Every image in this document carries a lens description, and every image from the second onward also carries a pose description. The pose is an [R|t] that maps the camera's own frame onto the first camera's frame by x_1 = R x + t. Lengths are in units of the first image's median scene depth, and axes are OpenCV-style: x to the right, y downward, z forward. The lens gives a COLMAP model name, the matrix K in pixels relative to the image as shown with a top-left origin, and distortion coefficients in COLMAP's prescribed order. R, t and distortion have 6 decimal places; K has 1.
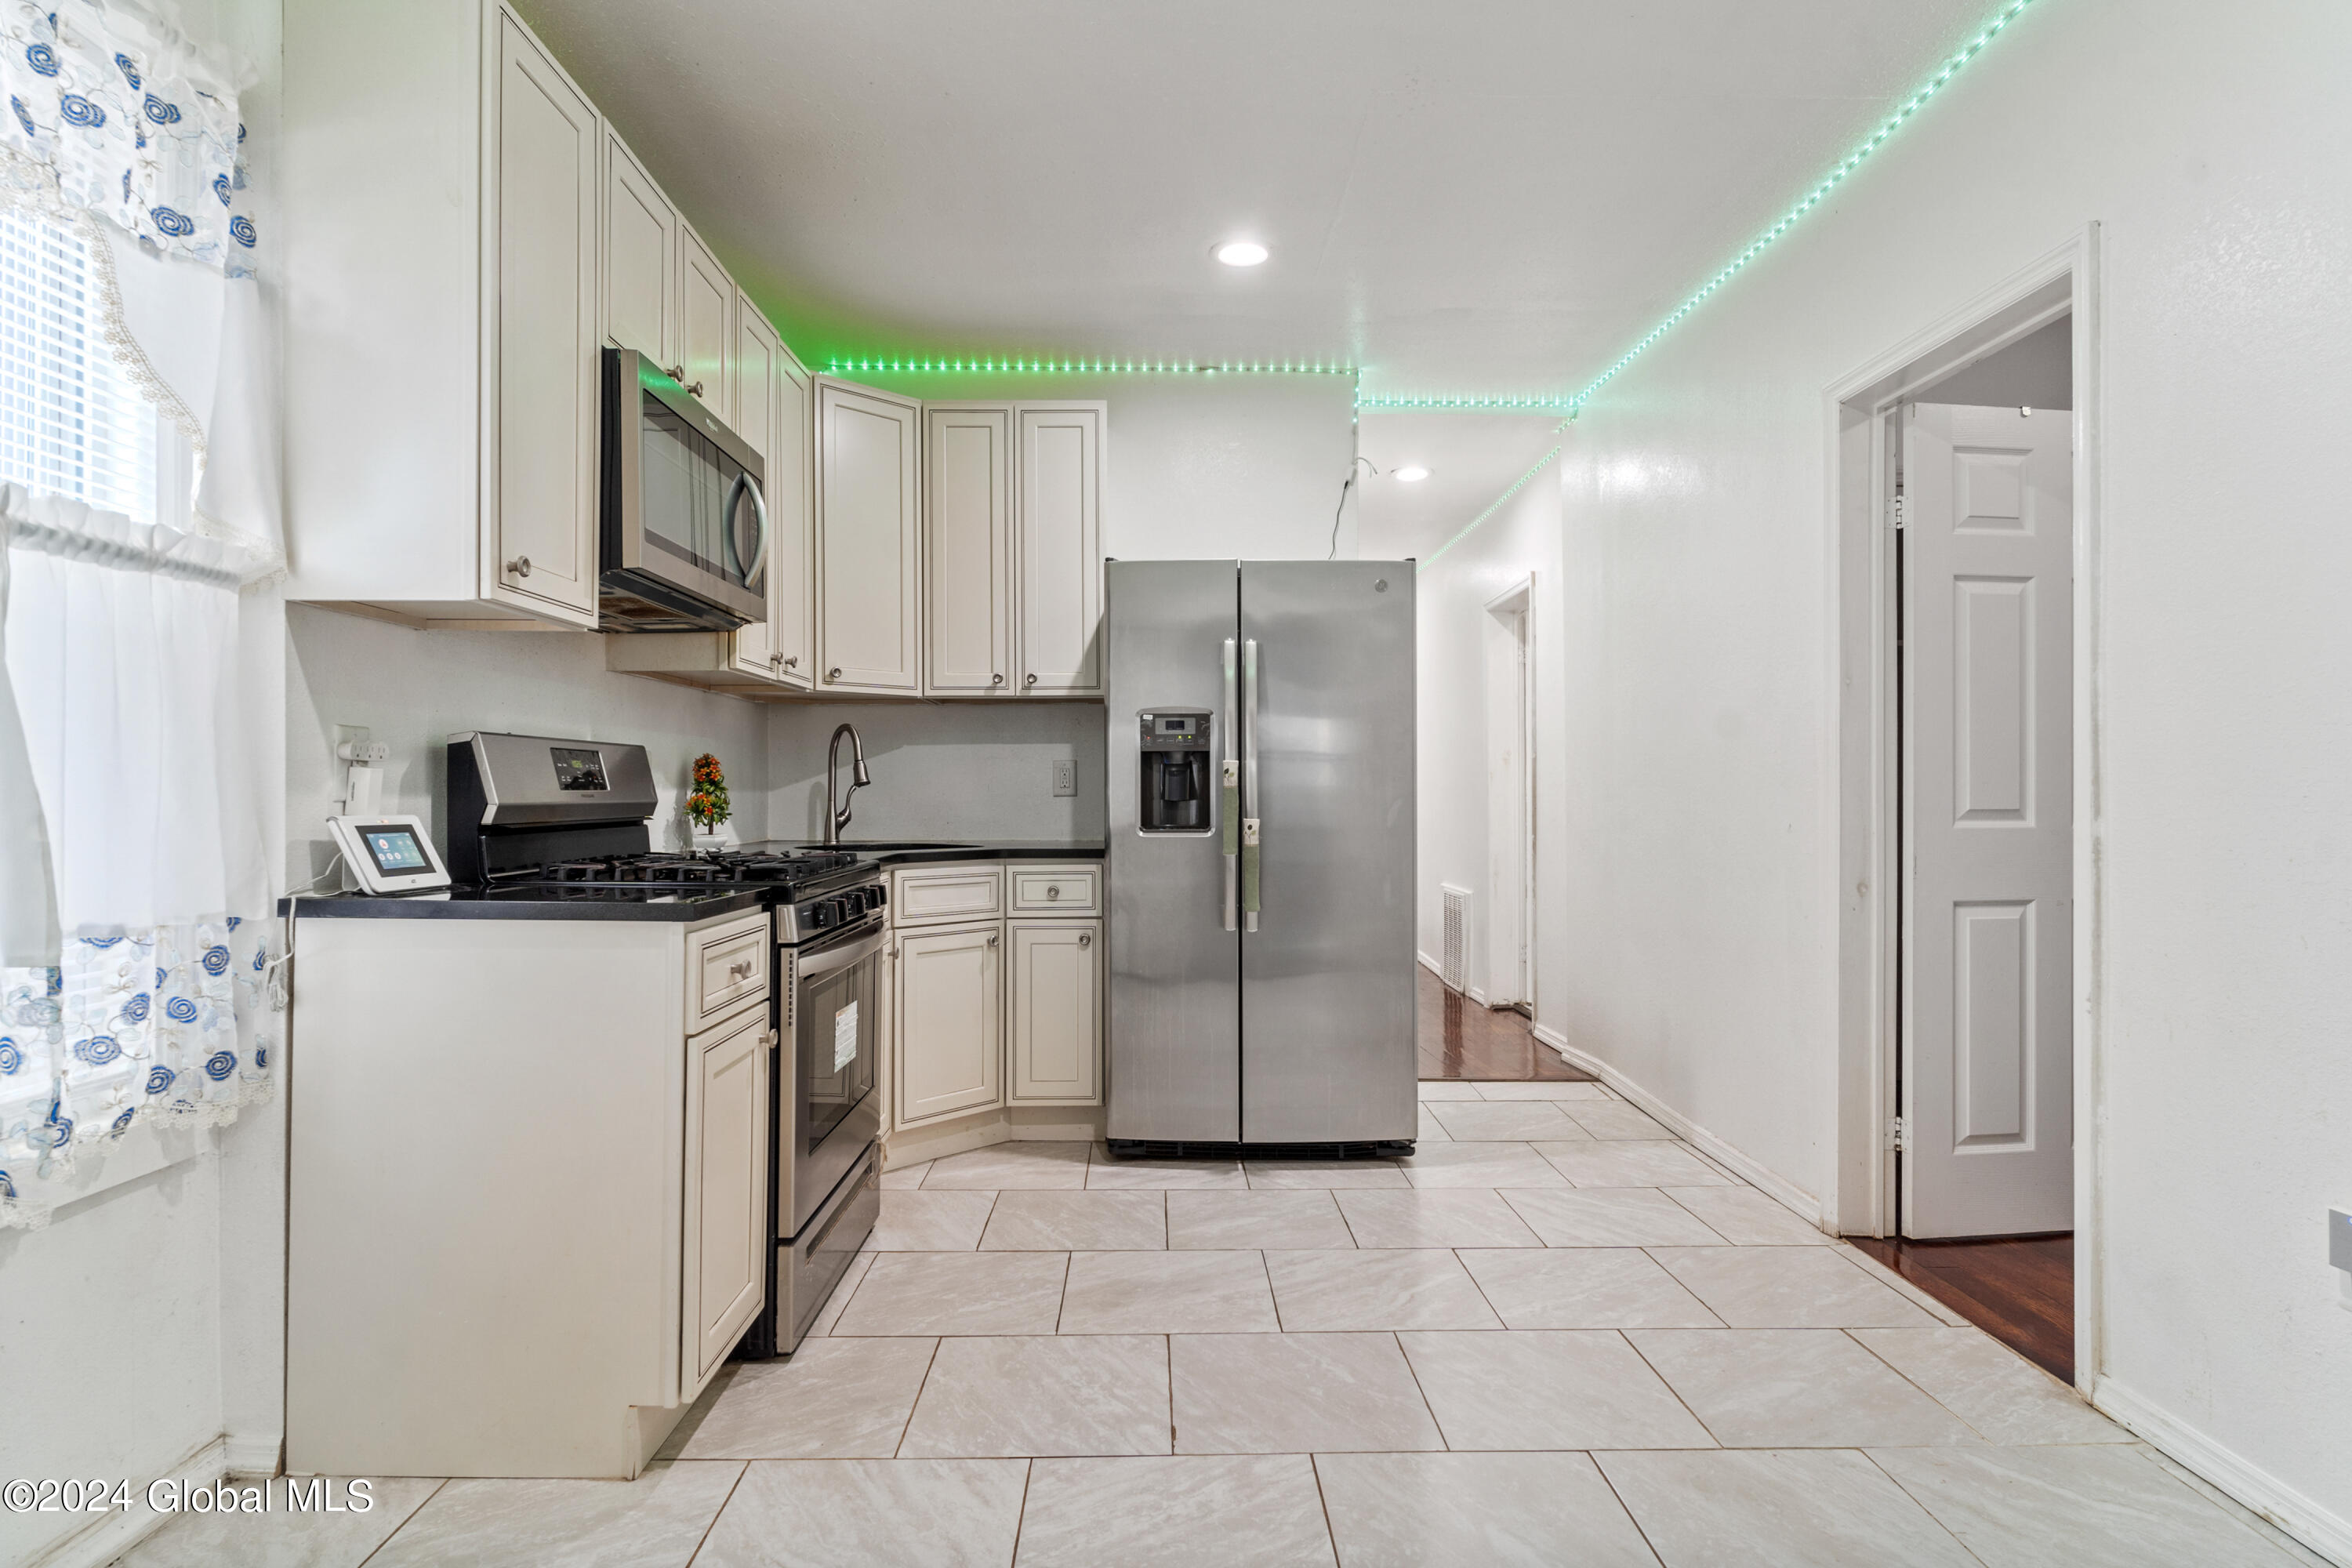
lens RADIAL K [[1204.2, 0, 1131.5], [0, 1204.2, 788.2], [0, 0, 1]] dist [-0.006448, 0.001109]
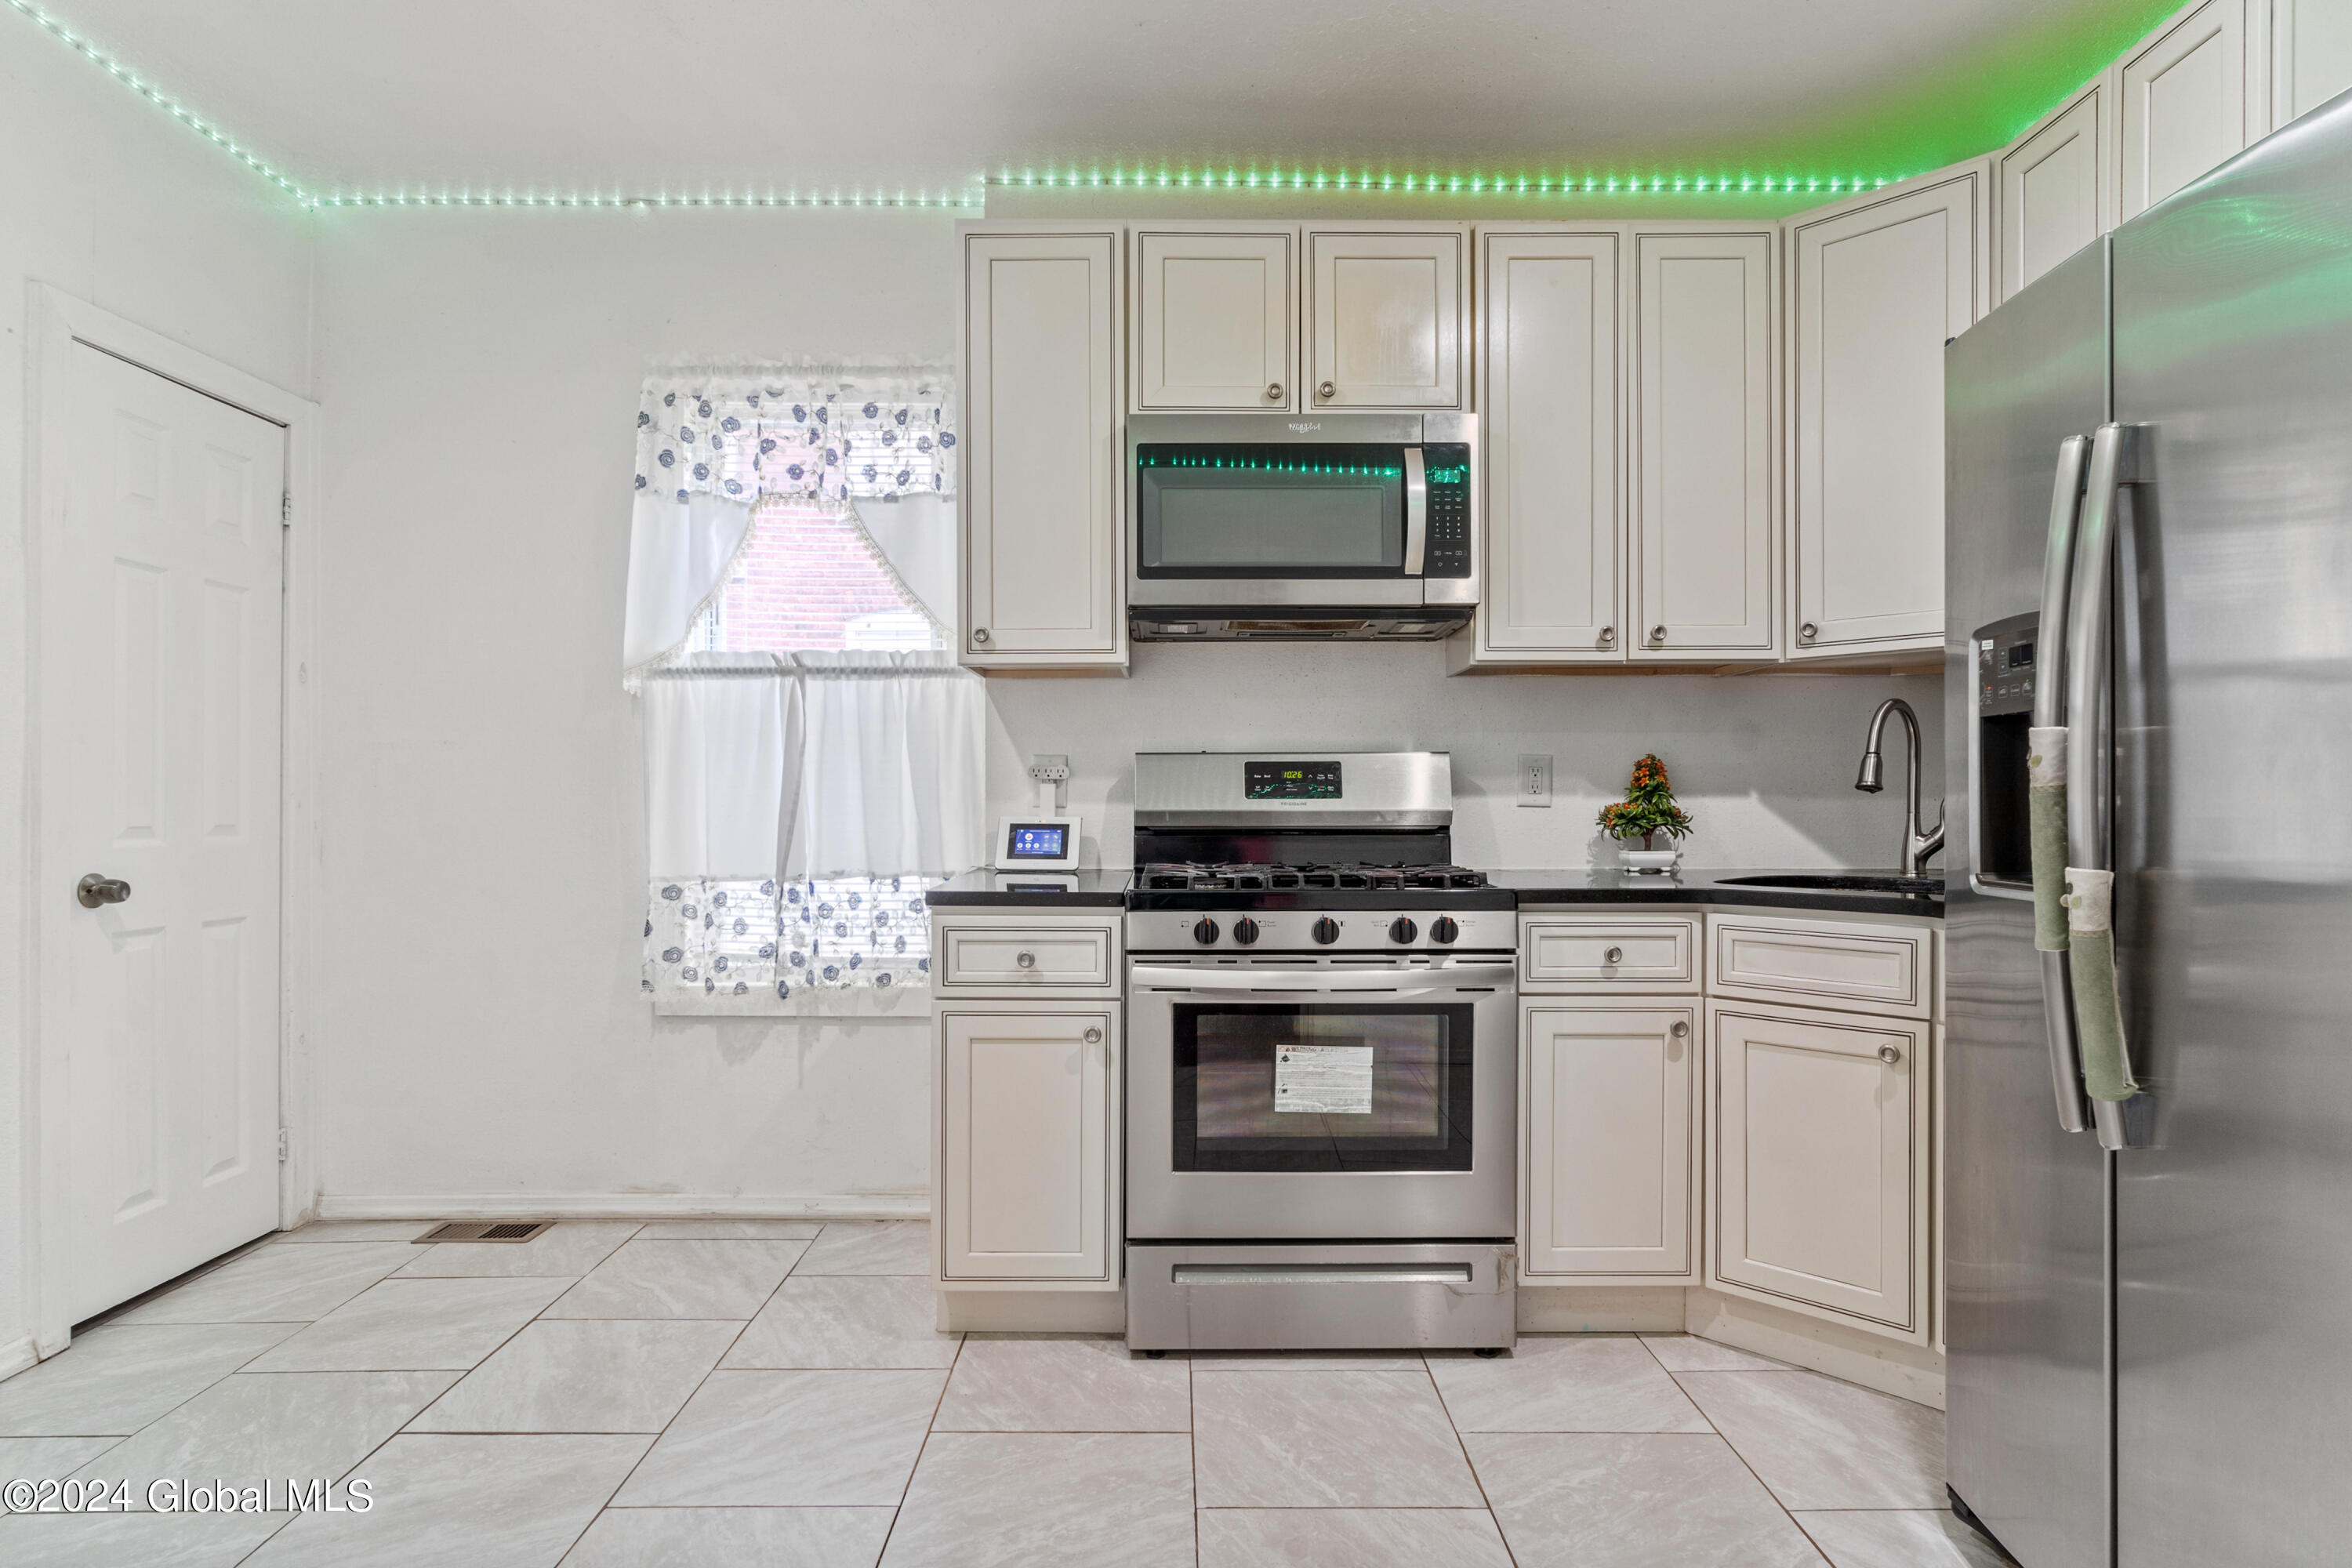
lens RADIAL K [[1204.2, 0, 1181.2], [0, 1204.2, 797.1], [0, 0, 1]] dist [-0.006448, 0.001109]
pose [[0.033570, 0.001296, -0.999436, 0.729800], [0.003926, 0.999991, 0.001428, -0.001829], [0.999429, -0.003972, 0.033565, 0.998275]]
